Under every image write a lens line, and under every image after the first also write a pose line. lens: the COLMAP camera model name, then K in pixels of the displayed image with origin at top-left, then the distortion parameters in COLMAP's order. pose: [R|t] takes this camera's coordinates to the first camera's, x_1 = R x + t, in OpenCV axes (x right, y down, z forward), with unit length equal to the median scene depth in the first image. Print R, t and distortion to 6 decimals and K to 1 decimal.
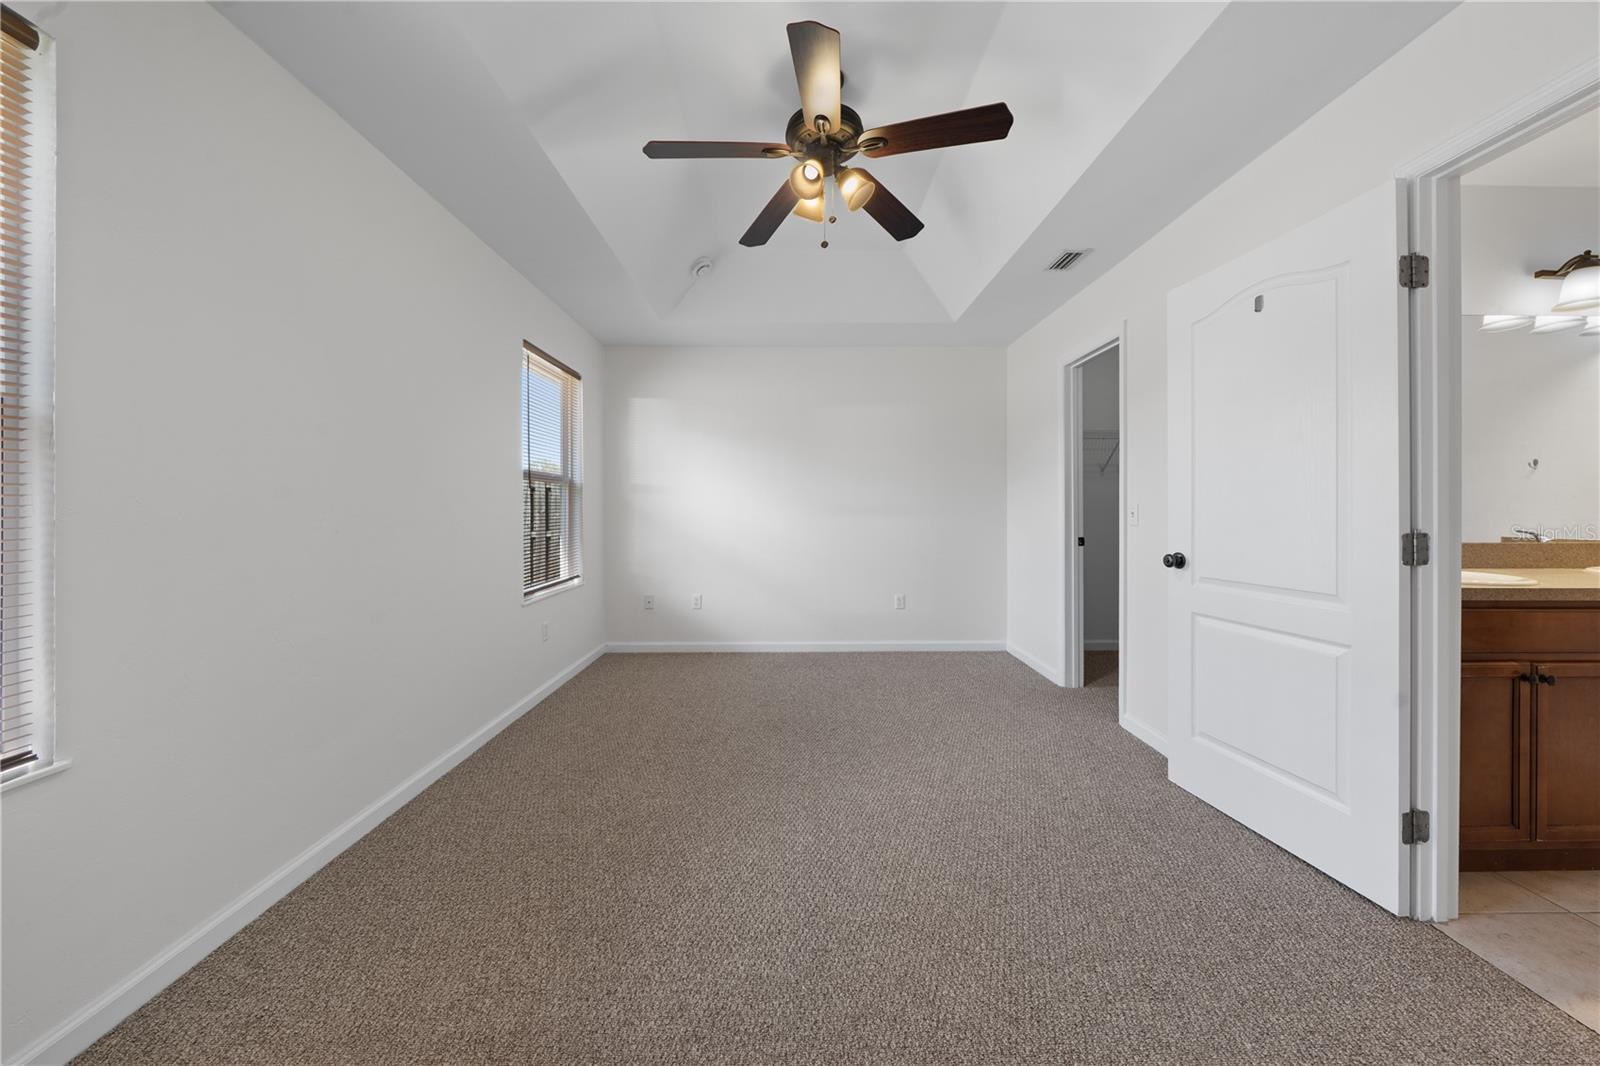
lens RADIAL K [[552.4, 0, 789.4], [0, 552.4, 508.1], [0, 0, 1]] dist [-0.002109, -0.000608]
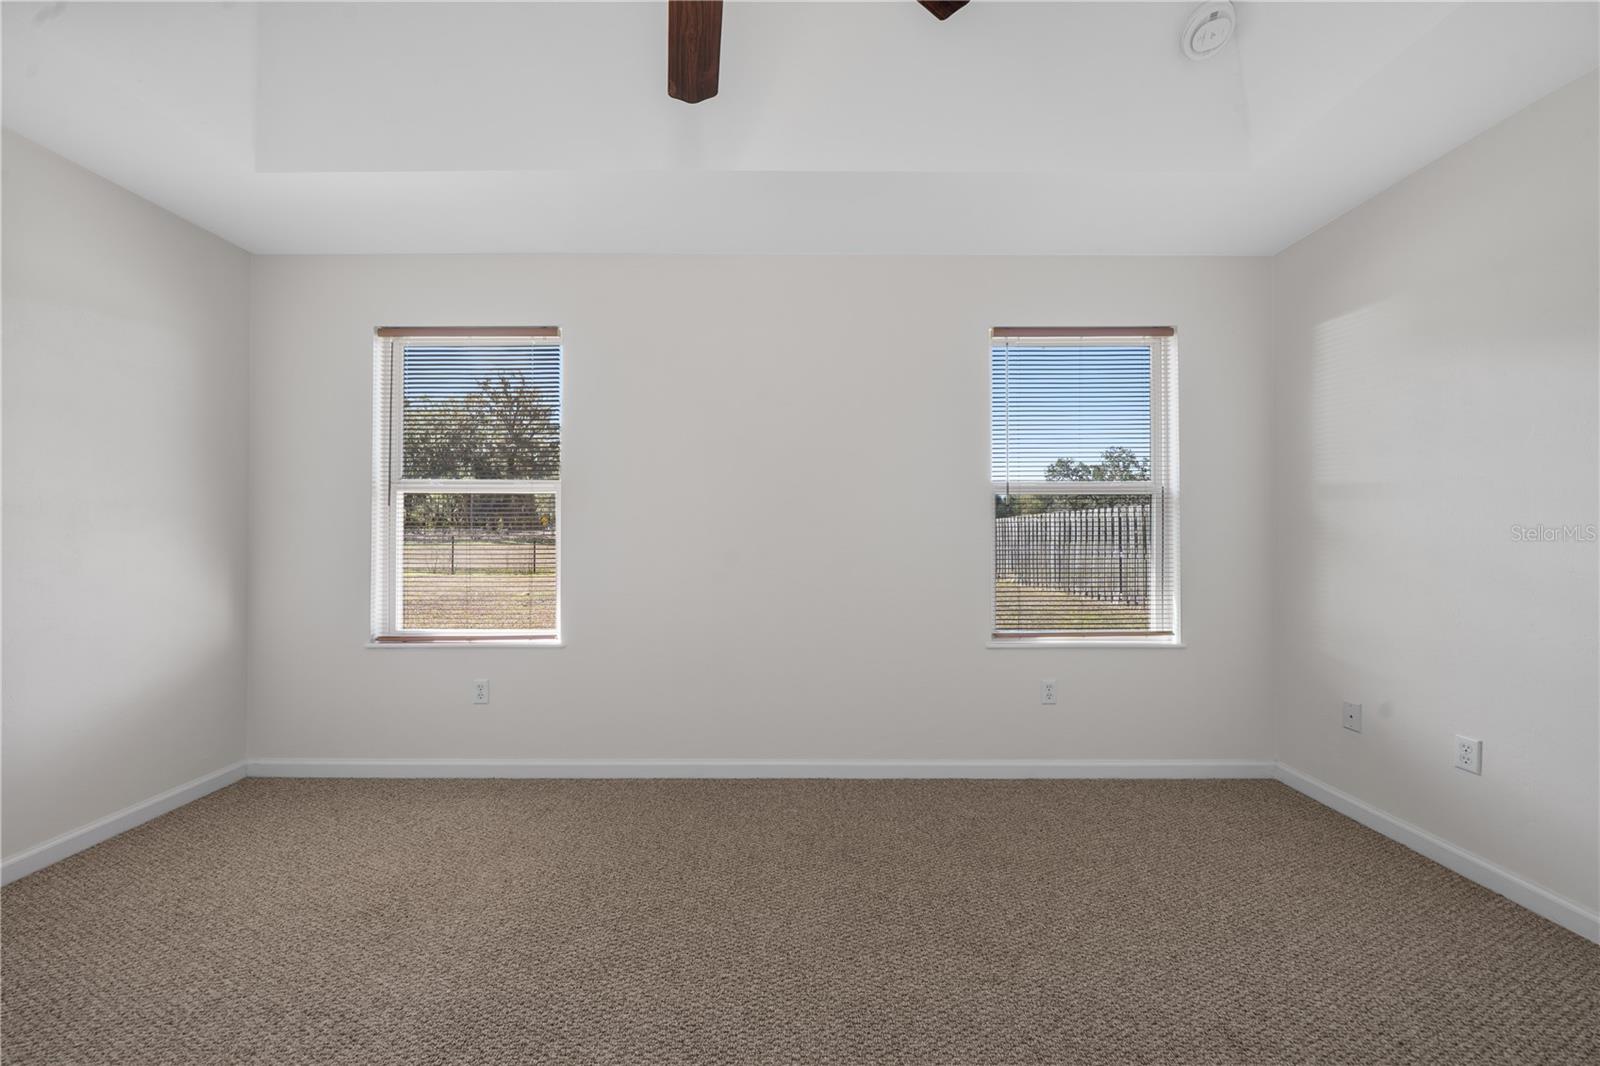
lens RADIAL K [[552.4, 0, 810.3], [0, 552.4, 525.7], [0, 0, 1]] dist [-0.002109, -0.000608]
pose [[0.011363, -0.022146, -0.999690, 0.319509], [-0.001135, 0.999754, -0.022160, 0.011813], [0.999935, 0.001386, 0.011335, 0.666241]]
